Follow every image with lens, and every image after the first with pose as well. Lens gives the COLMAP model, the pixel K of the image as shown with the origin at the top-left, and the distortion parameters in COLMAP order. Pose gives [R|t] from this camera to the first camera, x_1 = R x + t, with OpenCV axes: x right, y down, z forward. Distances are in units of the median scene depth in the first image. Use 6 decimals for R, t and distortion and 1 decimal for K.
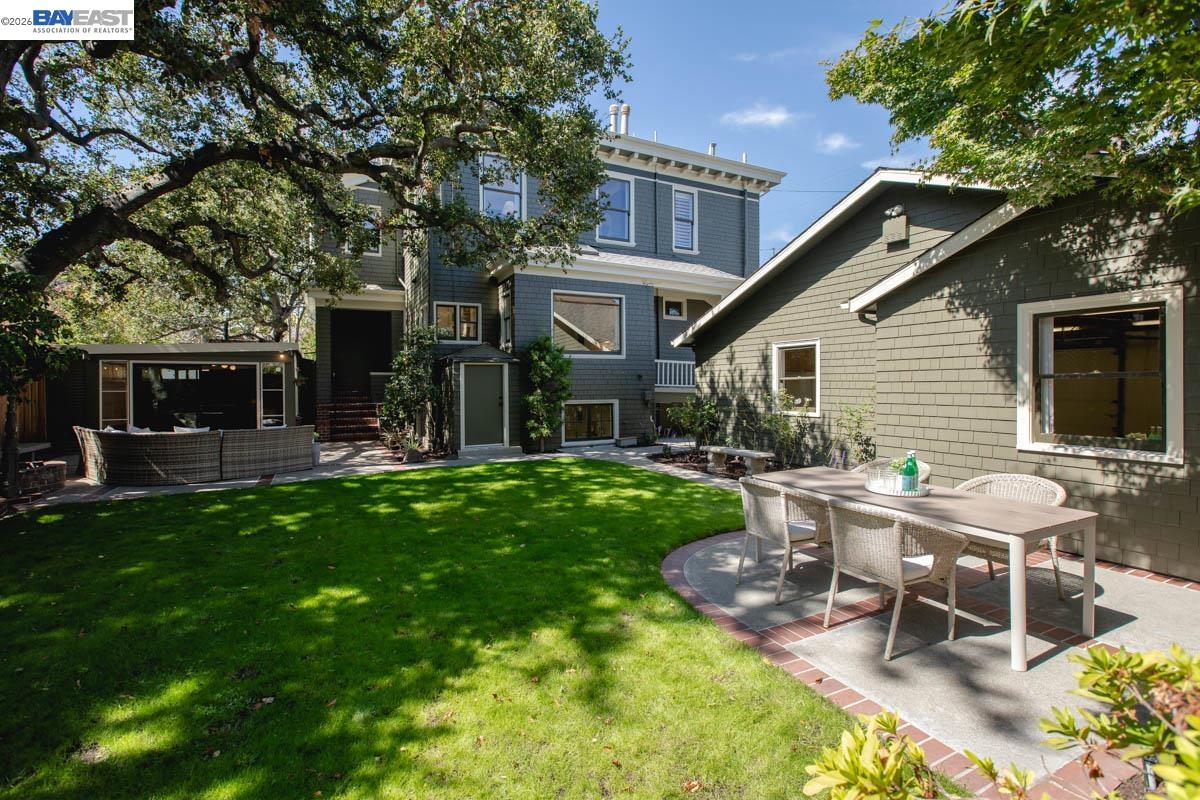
lens RADIAL K [[542.9, 0, 601.7], [0, 542.9, 389.6], [0, 0, 1]] dist [0.003501, 0.000462]
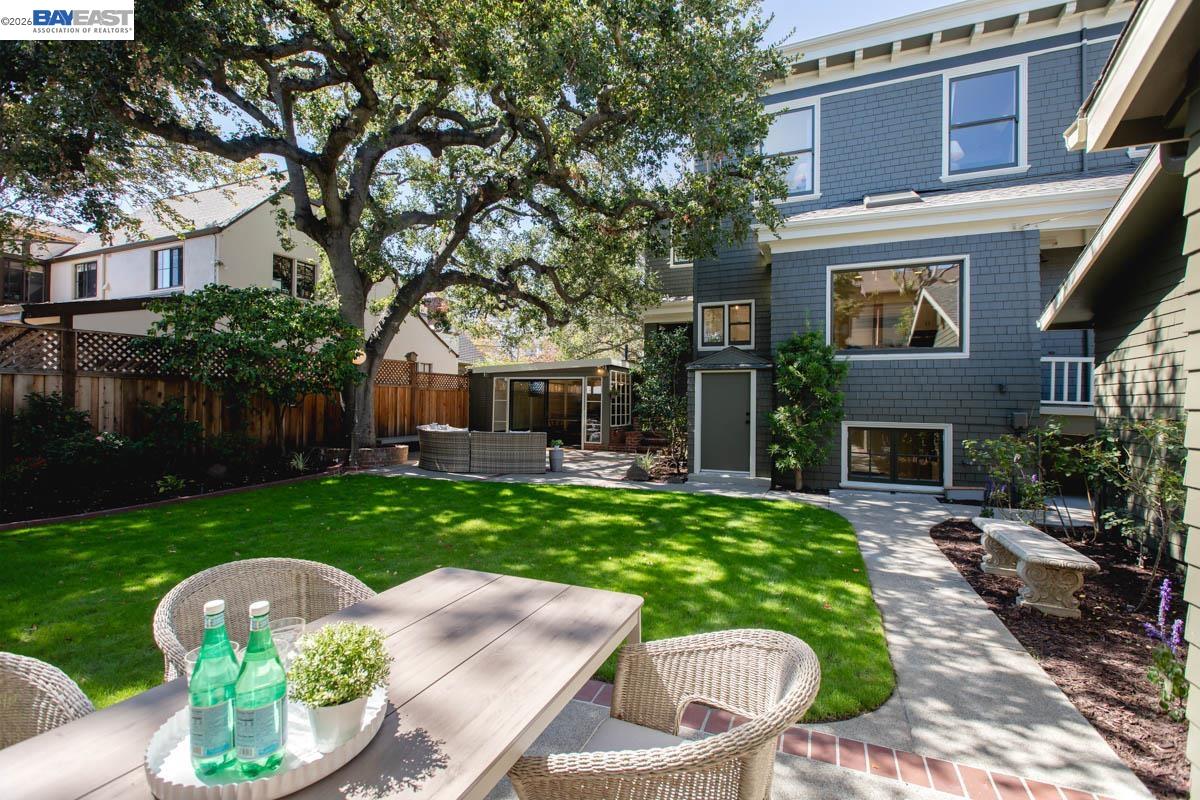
lens RADIAL K [[542.9, 0, 600.1], [0, 542.9, 400.7], [0, 0, 1]] dist [0.003501, 0.000462]
pose [[0.632517, 0.009125, -0.774492, 0.280589], [-0.023717, 0.999690, -0.007591, 0.006786], [0.774183, 0.023170, 0.632538, 0.319250]]
